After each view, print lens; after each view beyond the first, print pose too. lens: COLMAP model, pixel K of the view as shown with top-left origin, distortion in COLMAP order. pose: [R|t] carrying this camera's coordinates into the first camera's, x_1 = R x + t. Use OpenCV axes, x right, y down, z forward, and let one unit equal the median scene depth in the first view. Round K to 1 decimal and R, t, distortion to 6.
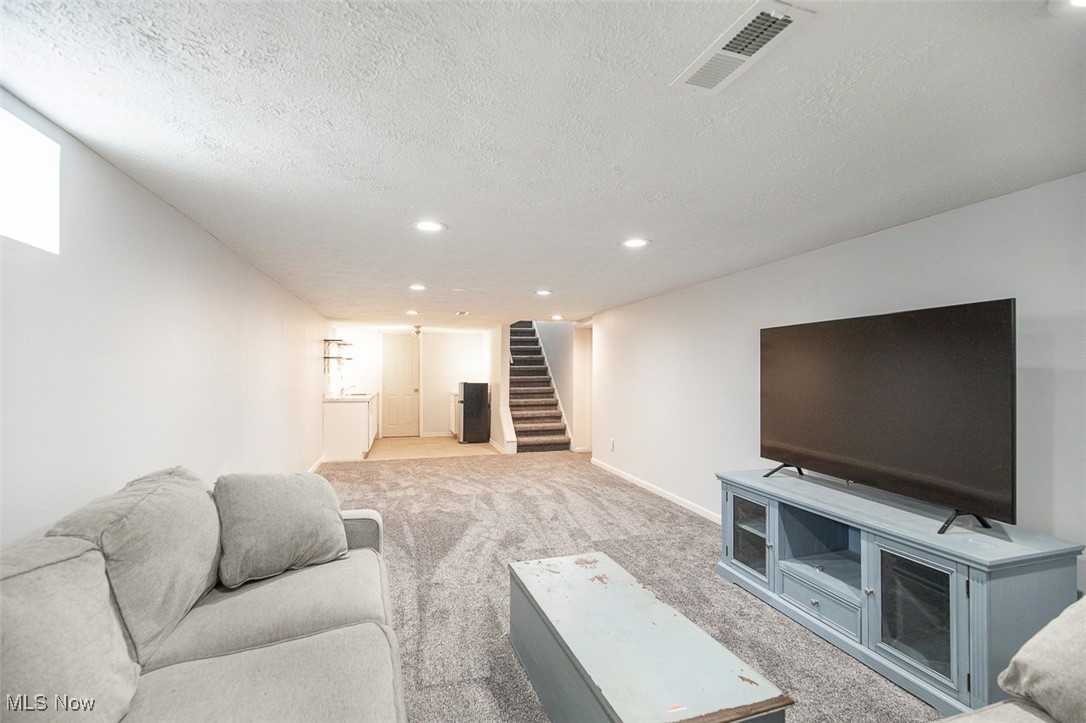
lens RADIAL K [[501.5, 0, 543.9], [0, 501.5, 362.4], [0, 0, 1]] dist [-0.017382, 0.003011]
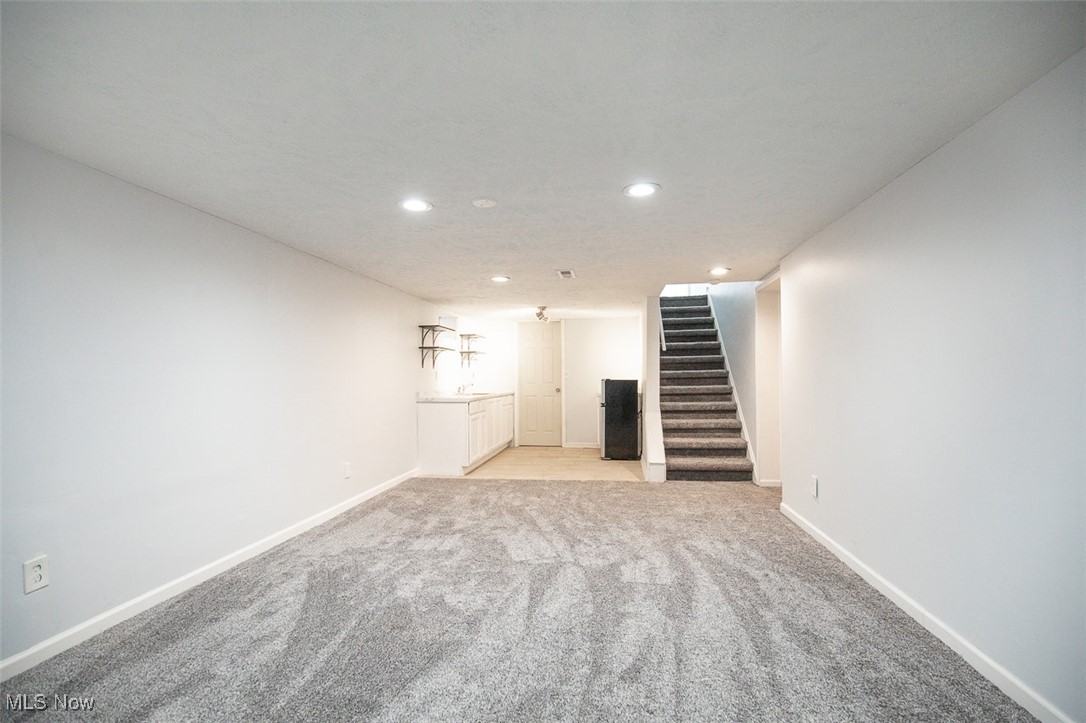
lens RADIAL K [[501.5, 0, 540.8], [0, 501.5, 365.9], [0, 0, 1]] dist [-0.017382, 0.003011]
pose [[0.912906, -0.016336, -0.407842, 0.067251], [0.016057, 0.999863, -0.004107, 0.023493], [0.407853, -0.002799, 0.913043, 0.297007]]
